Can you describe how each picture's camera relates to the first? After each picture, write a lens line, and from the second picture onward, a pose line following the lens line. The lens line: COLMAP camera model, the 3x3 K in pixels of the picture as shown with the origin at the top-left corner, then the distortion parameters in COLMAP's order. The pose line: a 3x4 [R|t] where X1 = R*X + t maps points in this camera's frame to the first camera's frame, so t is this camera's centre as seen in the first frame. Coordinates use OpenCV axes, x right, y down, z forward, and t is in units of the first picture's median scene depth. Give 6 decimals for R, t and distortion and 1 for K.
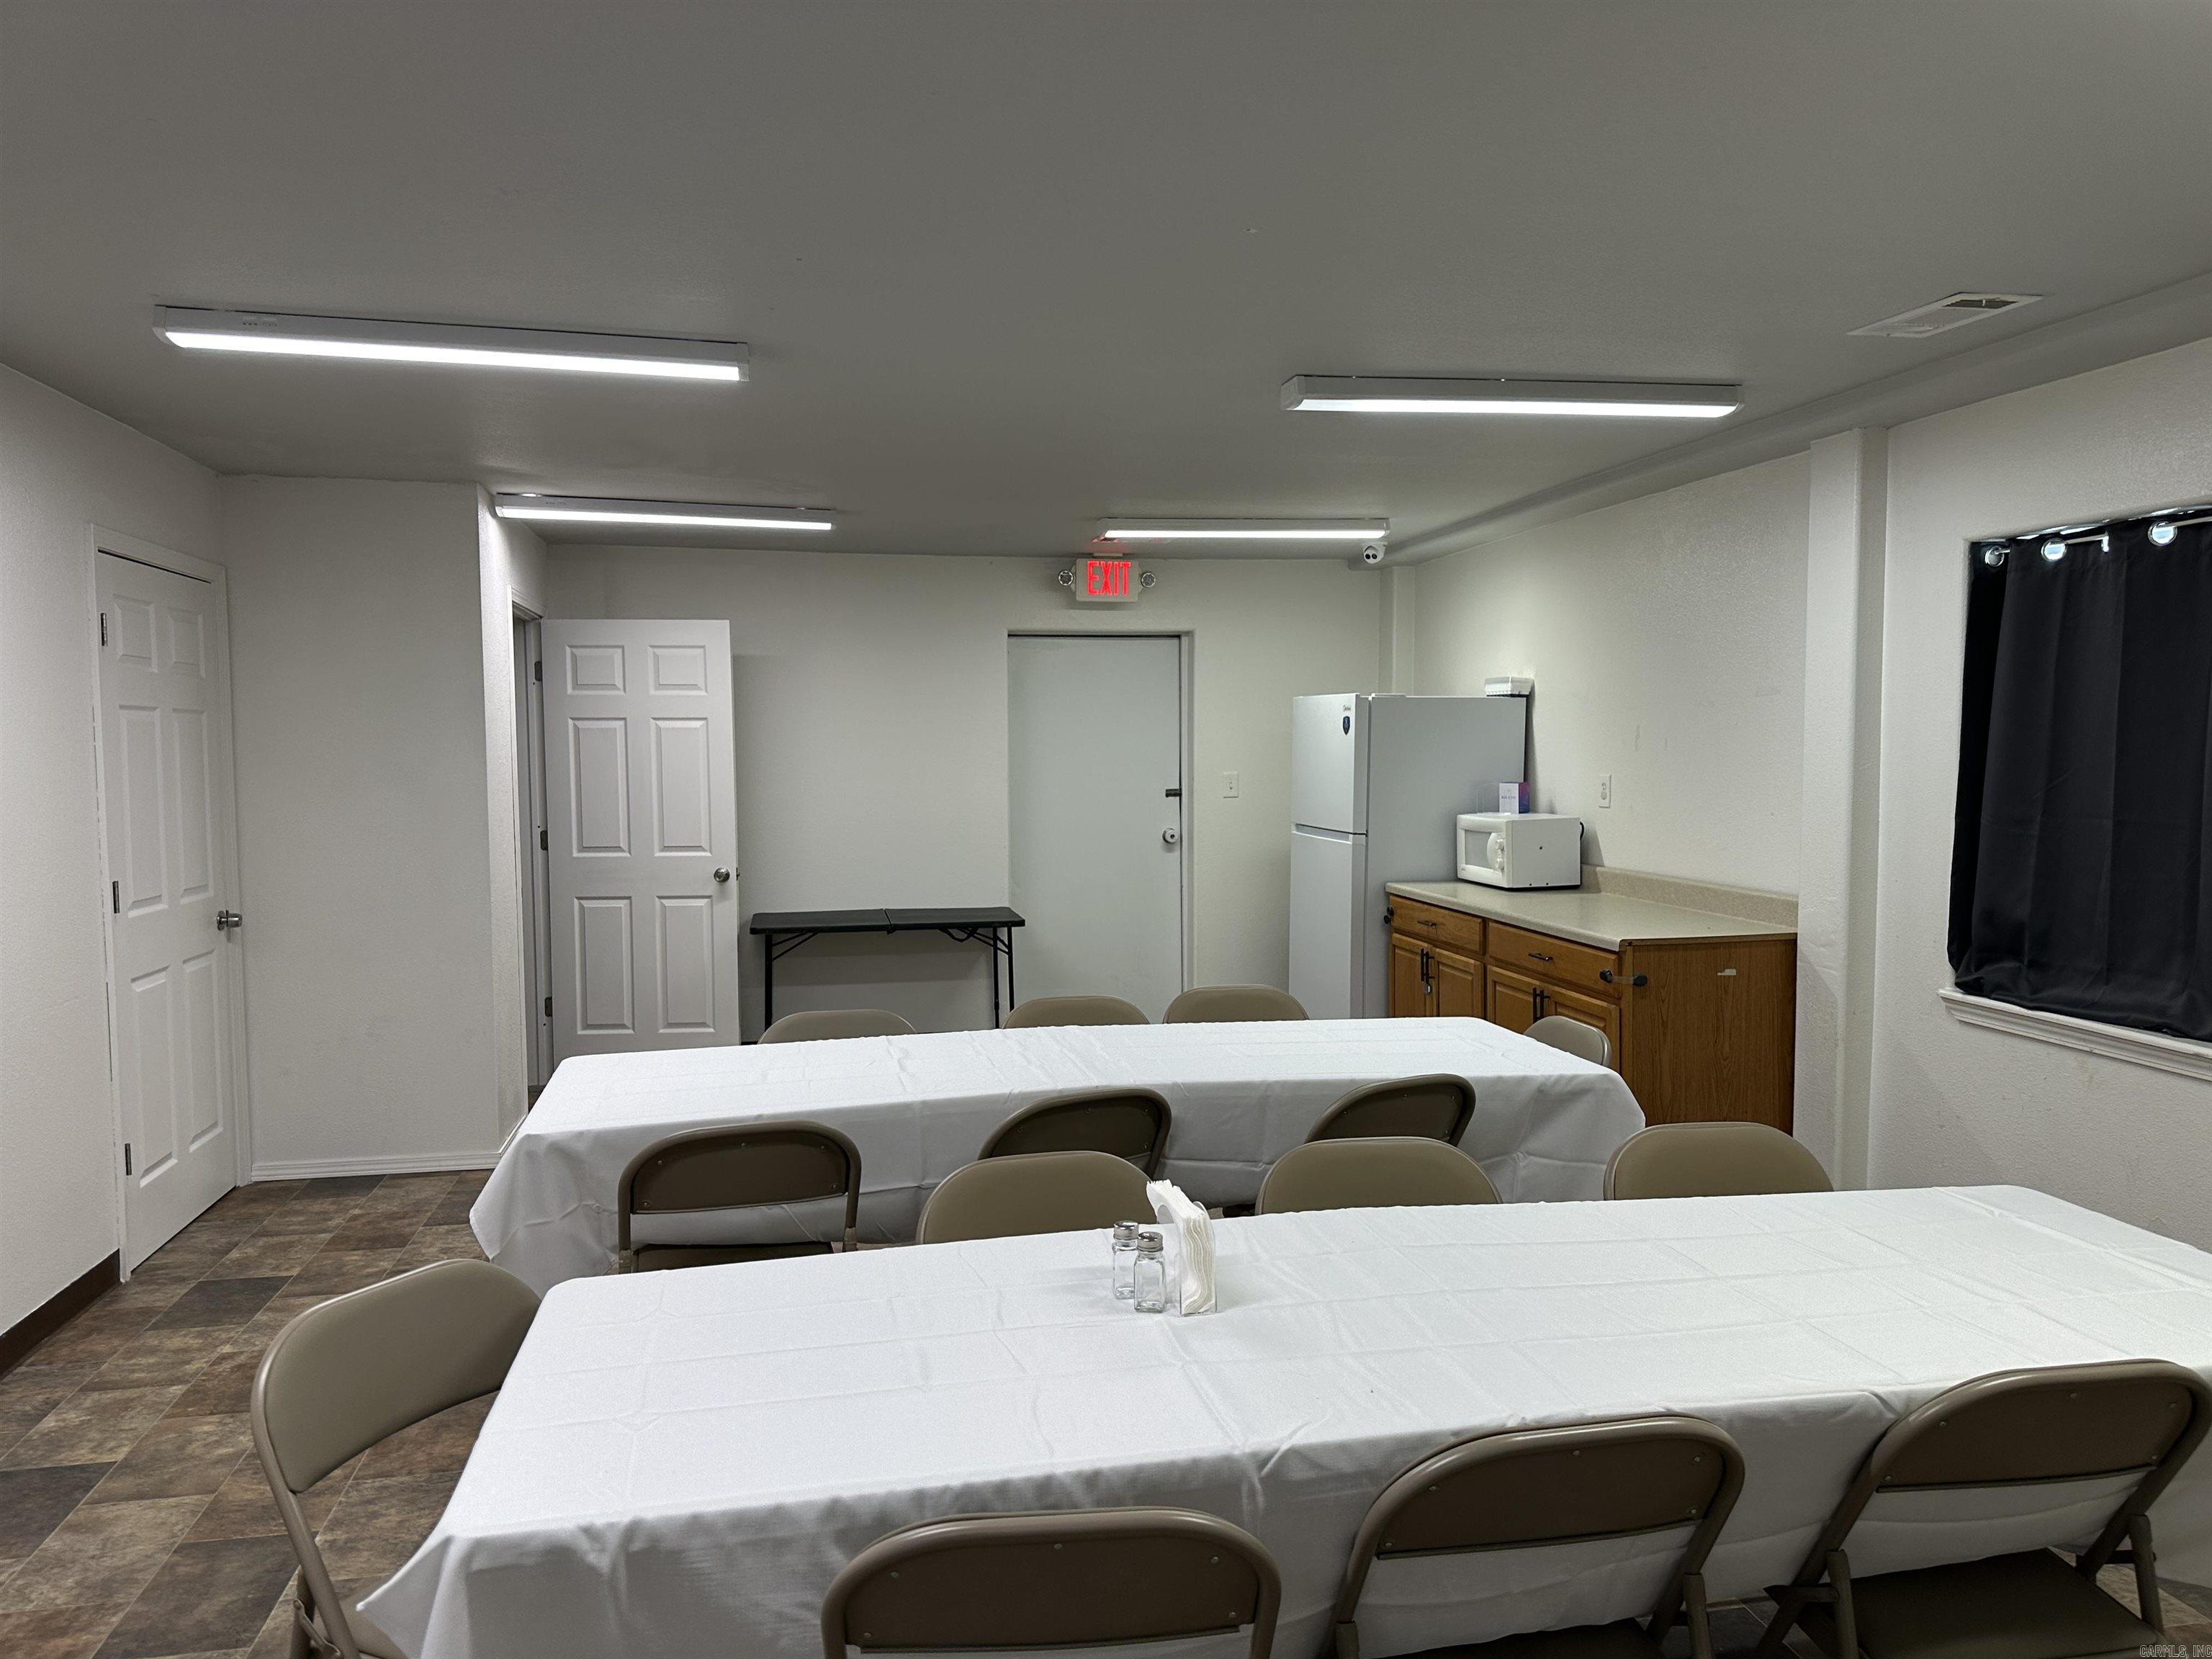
lens RADIAL K [[1547.8, 0, 1109.5], [0, 1547.8, 838.6], [0, 0, 1]] dist [0.068825, -0.079438]
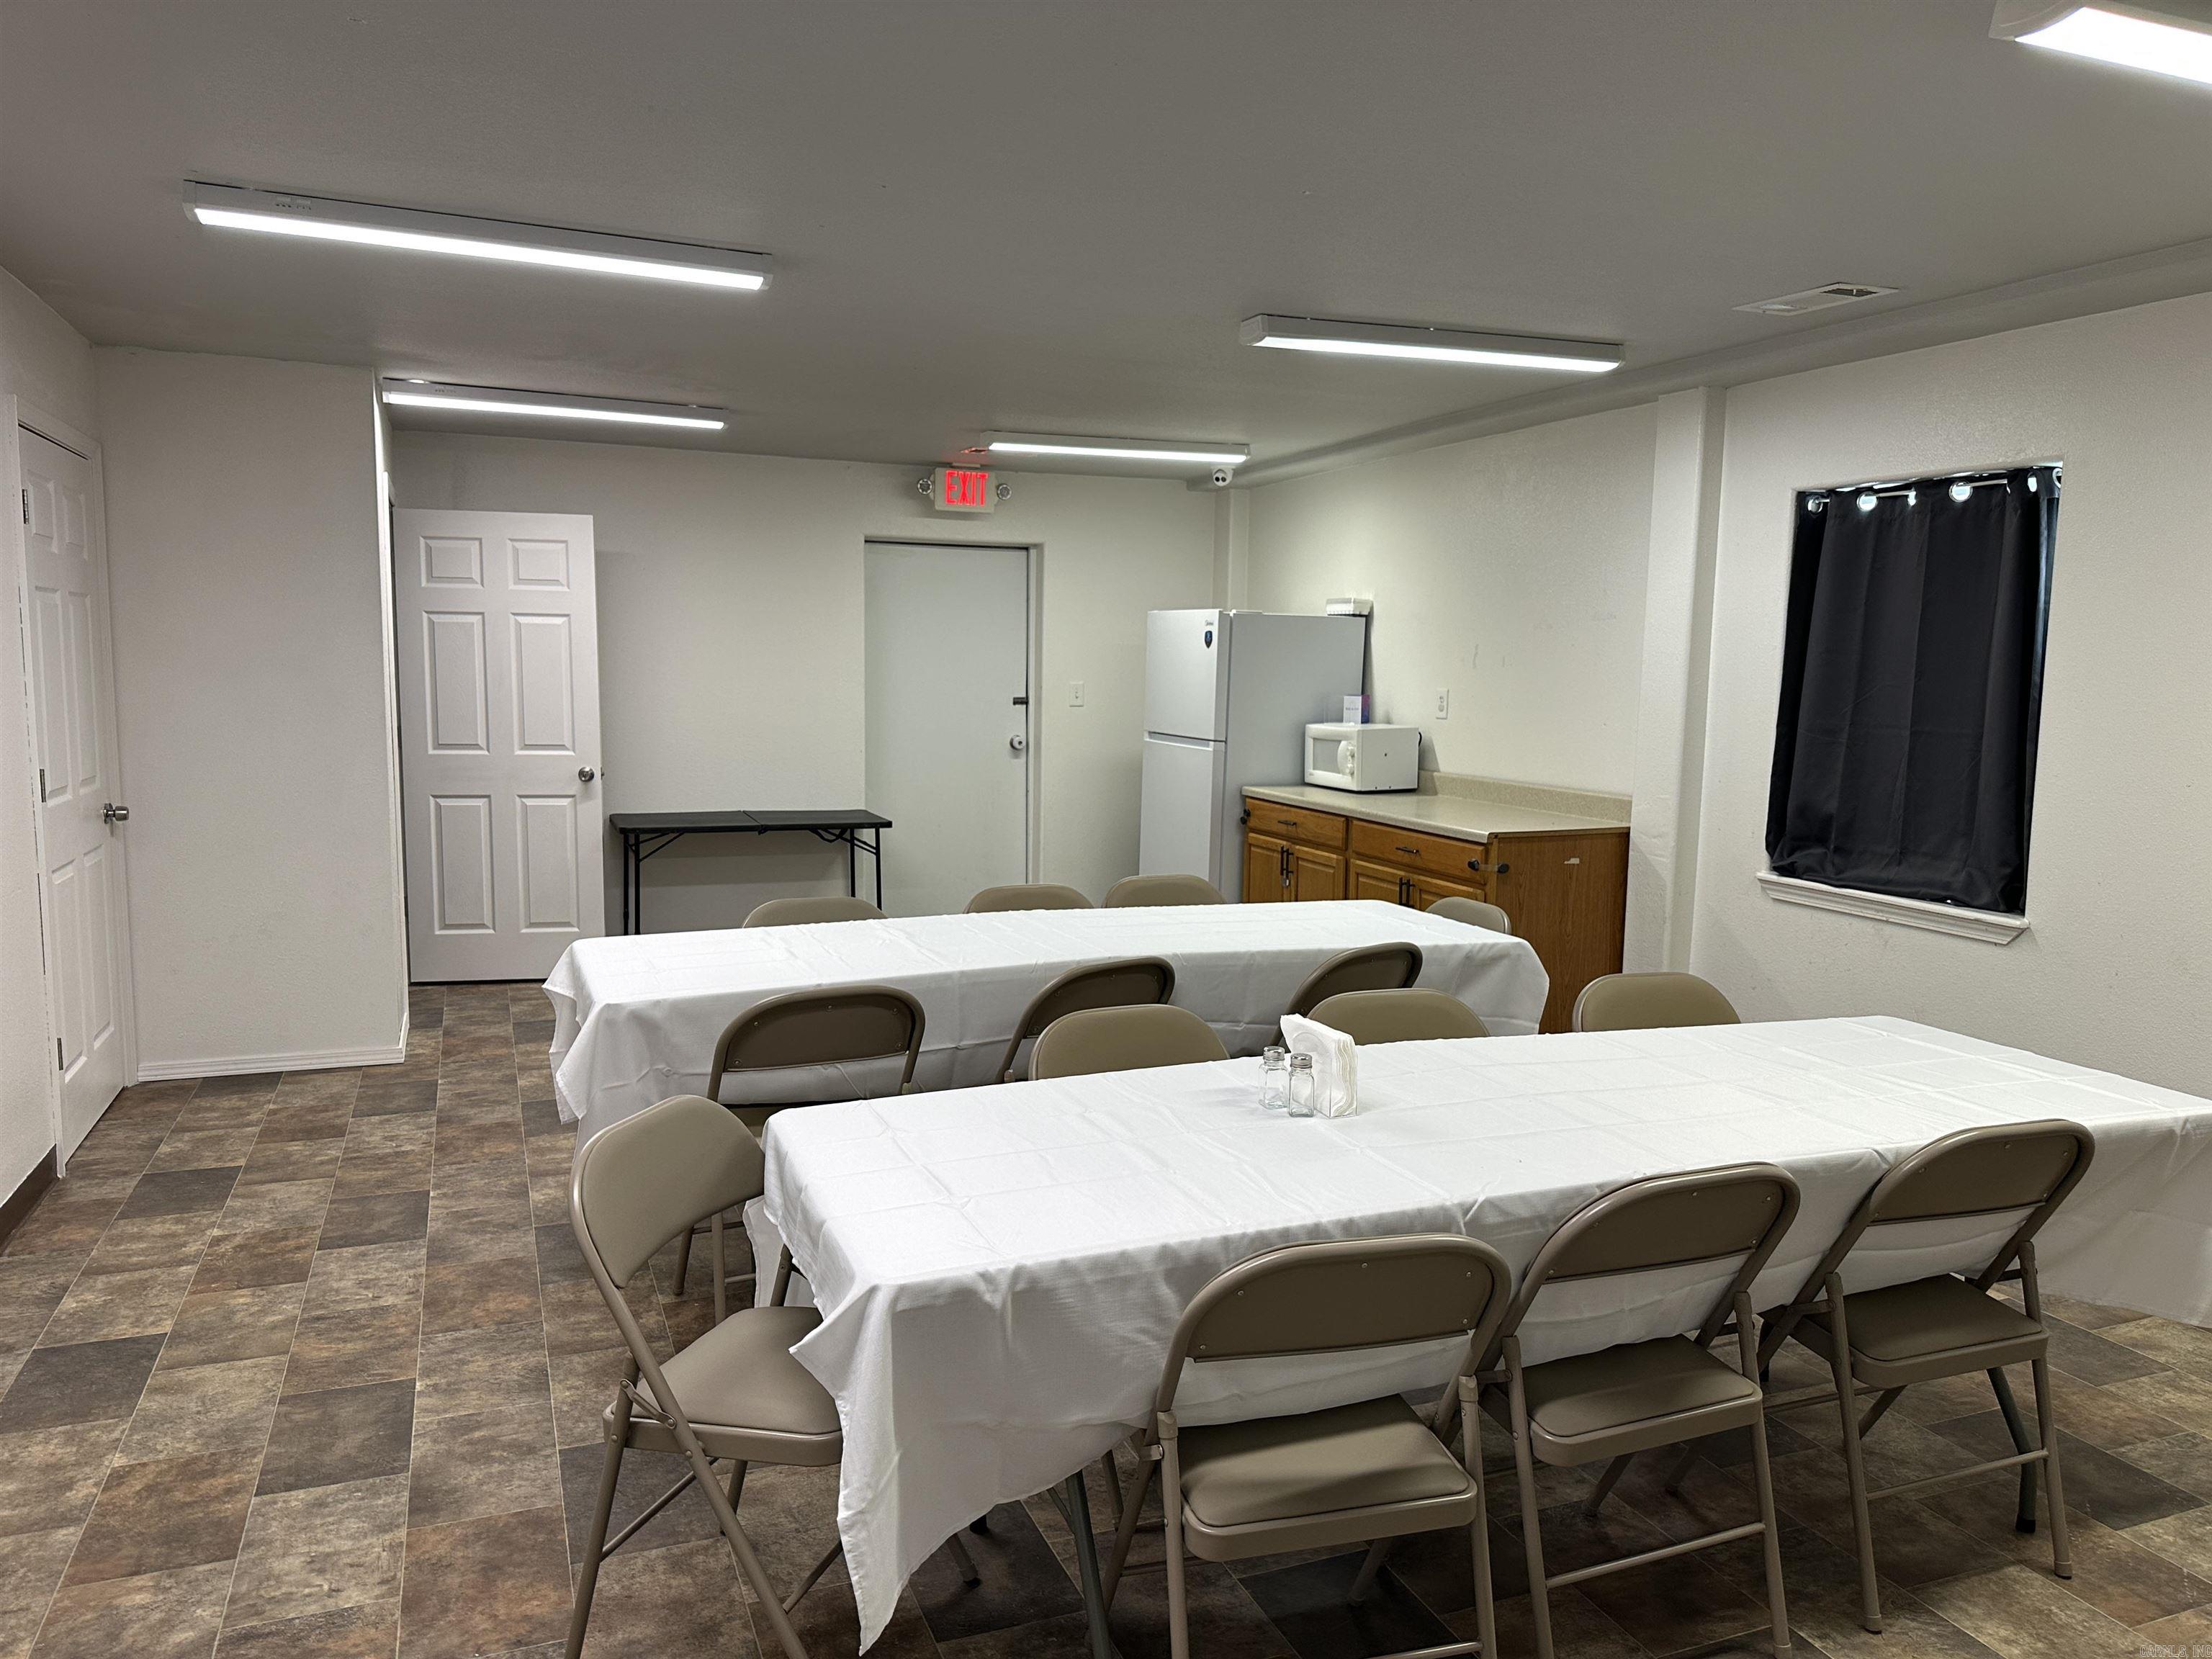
lens RADIAL K [[1542.6, 0, 1114.5], [0, 1542.6, 842.6], [0, 0, 1]] dist [0.097573, -0.143564]
pose [[0.983678, -0.000221, 0.179938, -0.144465], [-0.010269, 0.998301, 0.057362, 0.009607], [-0.179645, -0.058274, 0.982004, -0.063709]]
